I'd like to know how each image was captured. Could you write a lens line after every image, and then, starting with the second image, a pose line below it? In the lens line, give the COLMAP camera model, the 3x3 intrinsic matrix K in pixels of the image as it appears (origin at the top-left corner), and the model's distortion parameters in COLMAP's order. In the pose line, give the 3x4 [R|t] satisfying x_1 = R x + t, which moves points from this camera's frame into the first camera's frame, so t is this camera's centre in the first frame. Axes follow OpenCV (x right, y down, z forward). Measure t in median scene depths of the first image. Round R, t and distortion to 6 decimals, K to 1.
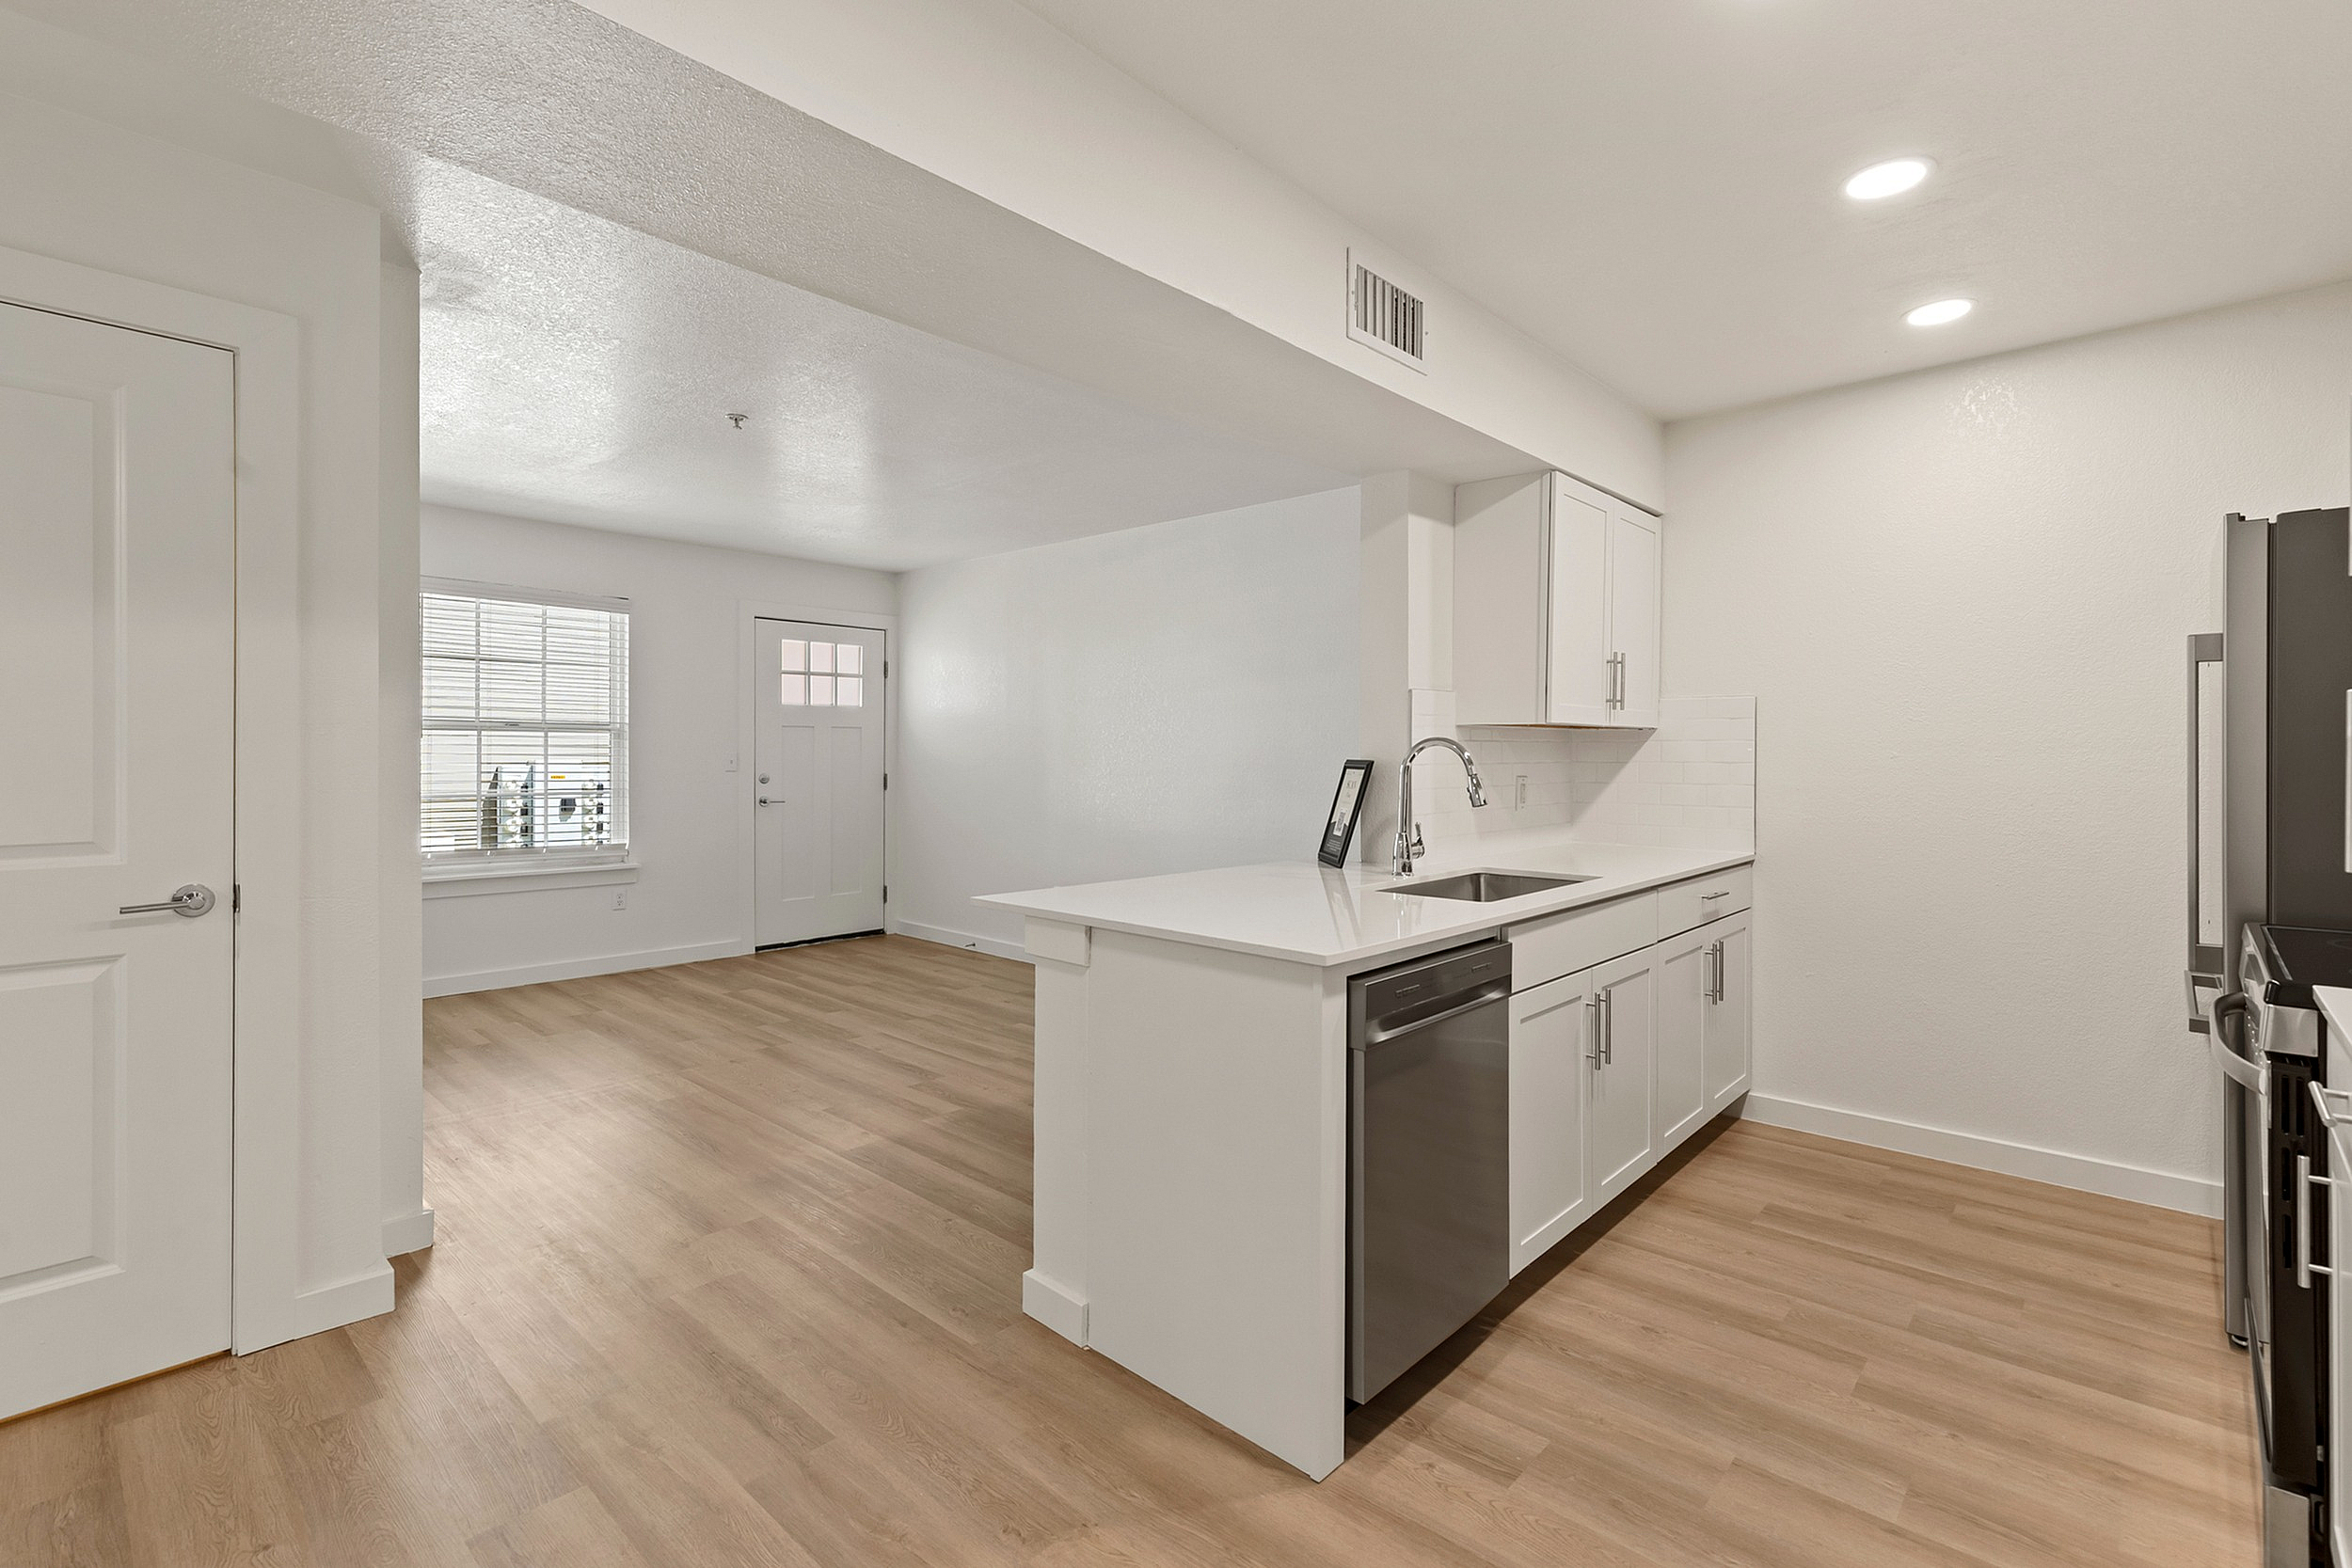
lens RADIAL K [[1067.8, 0, 1184.9], [0, 1067.8, 774.6], [0, 0, 1]] dist [0.003986, -0.000049]
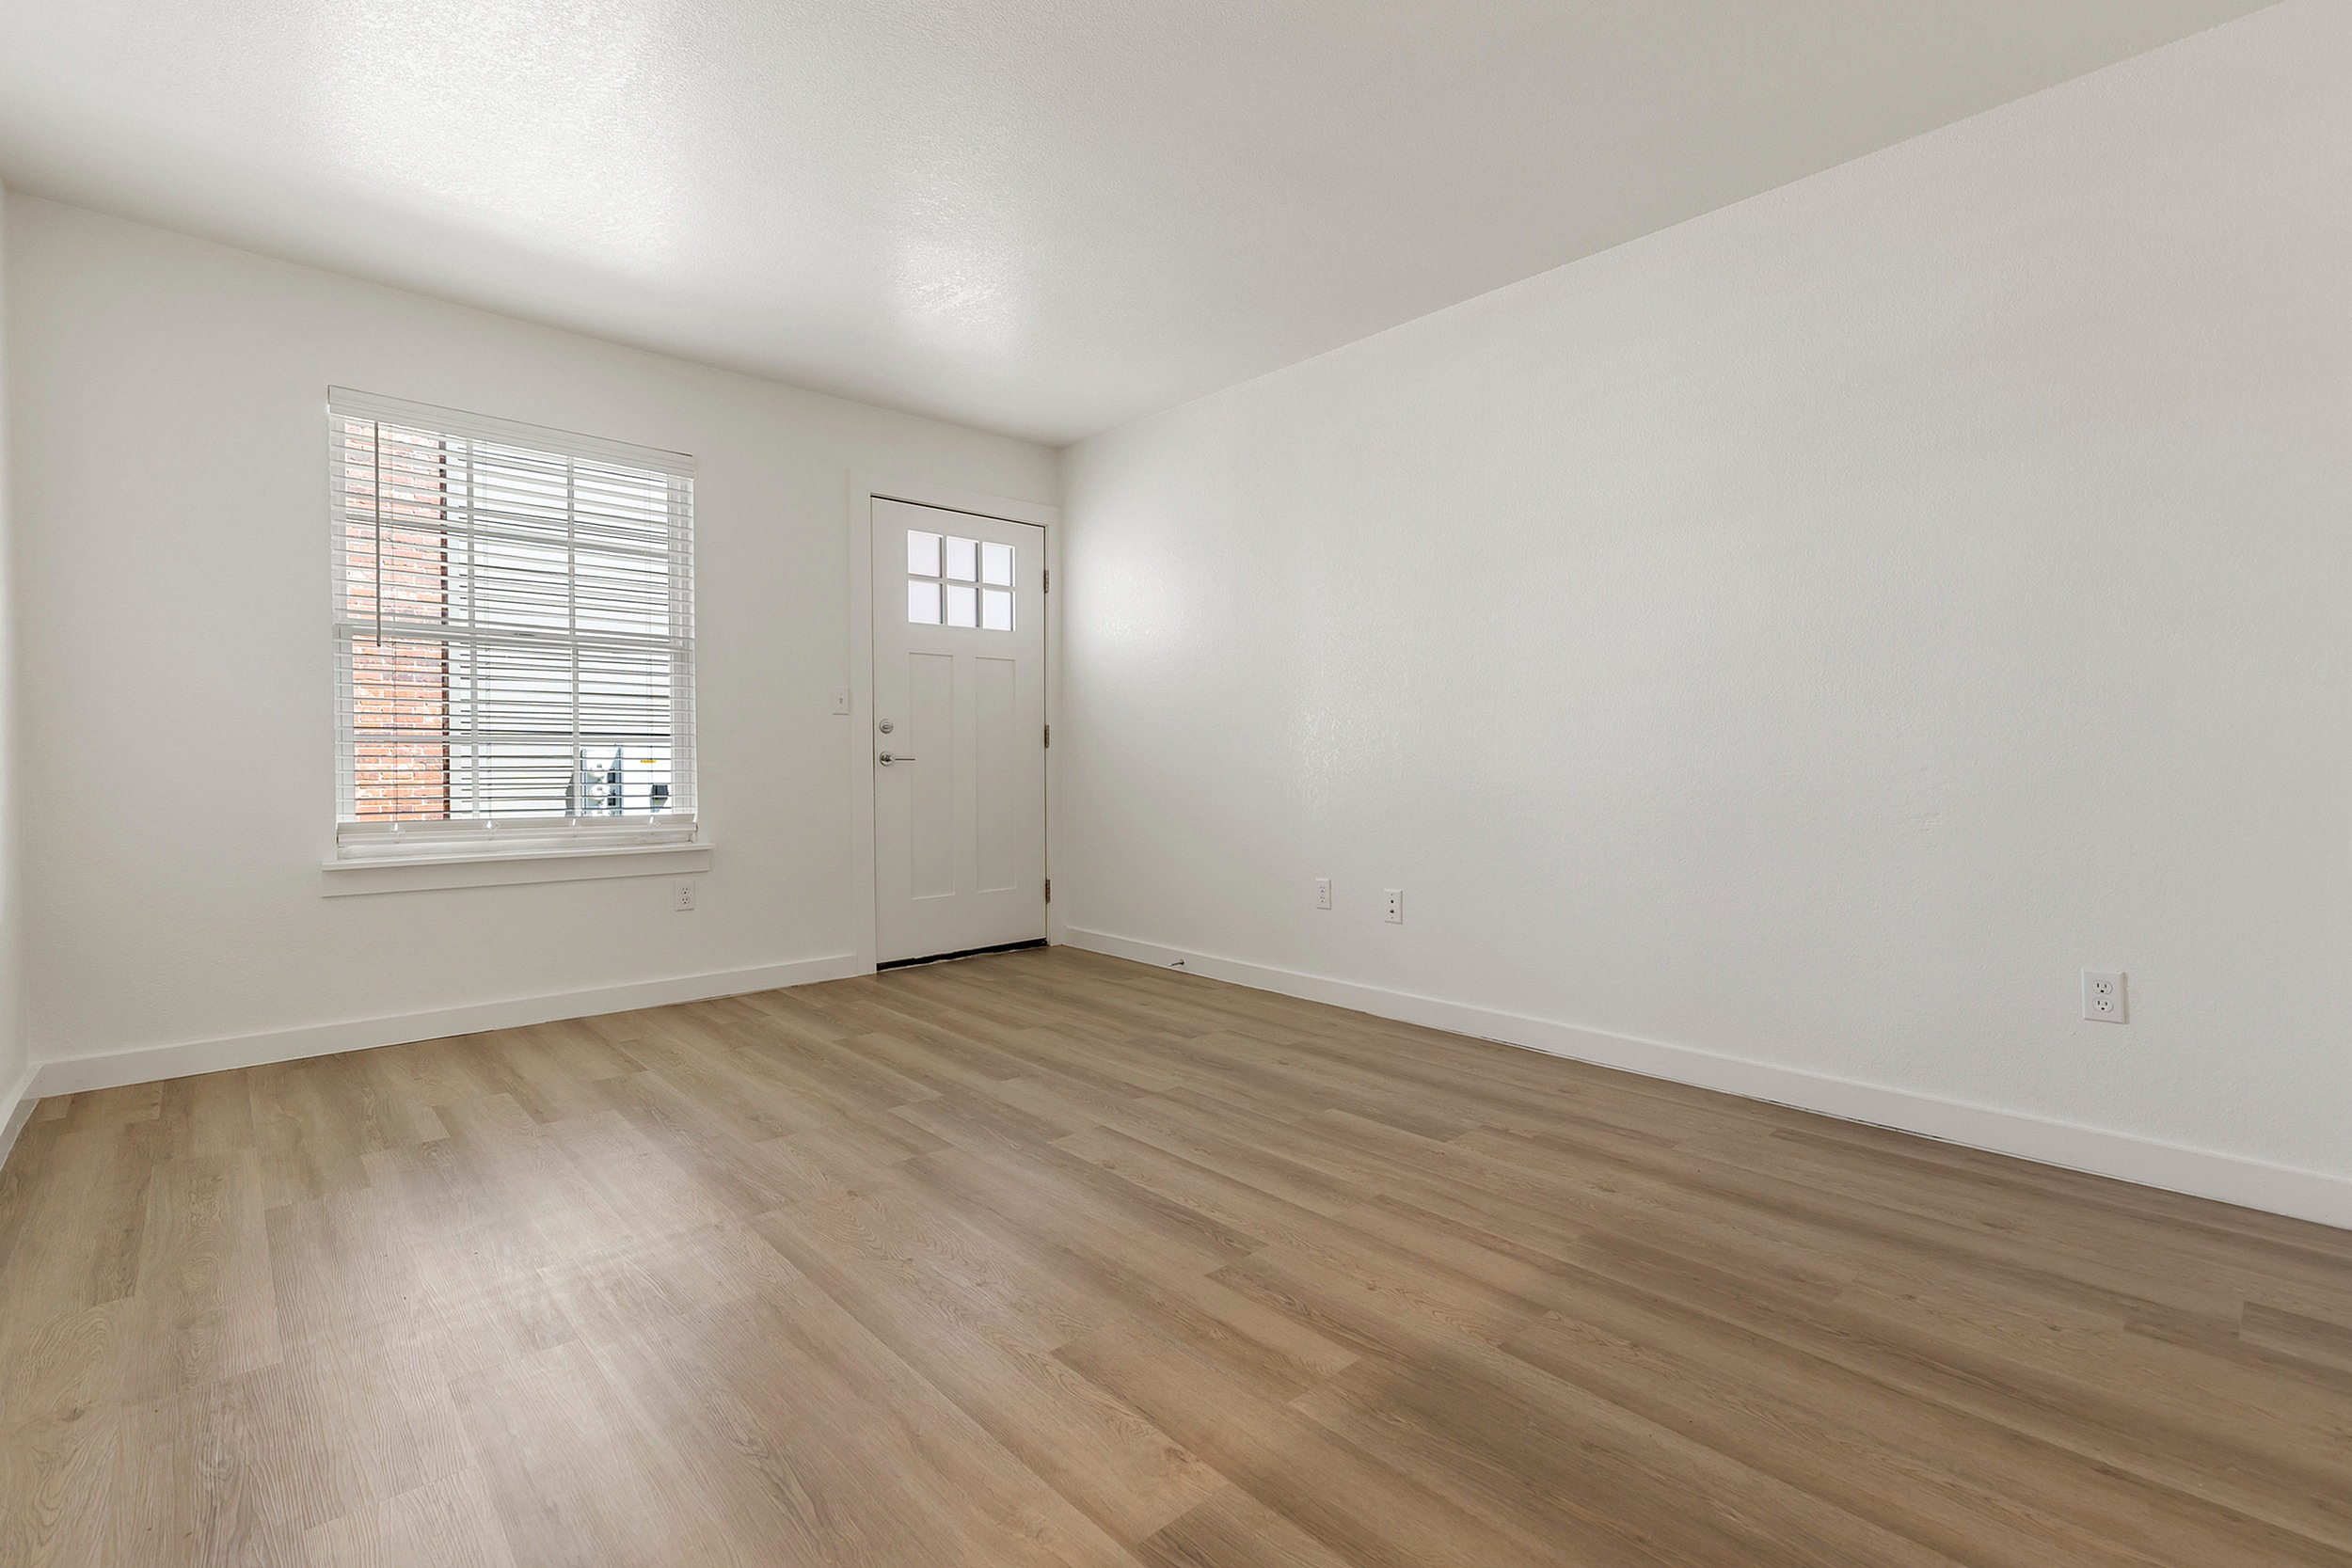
lens RADIAL K [[1049.0, 0, 1176.6], [0, 1049.0, 798.9], [0, 0, 1]] dist [0.004034, 0.000183]
pose [[0.996009, -0.005505, -0.089086, -0.163431], [0.006954, 0.999848, 0.015962, 0.048749], [0.088984, -0.016517, 0.995896, 0.377522]]
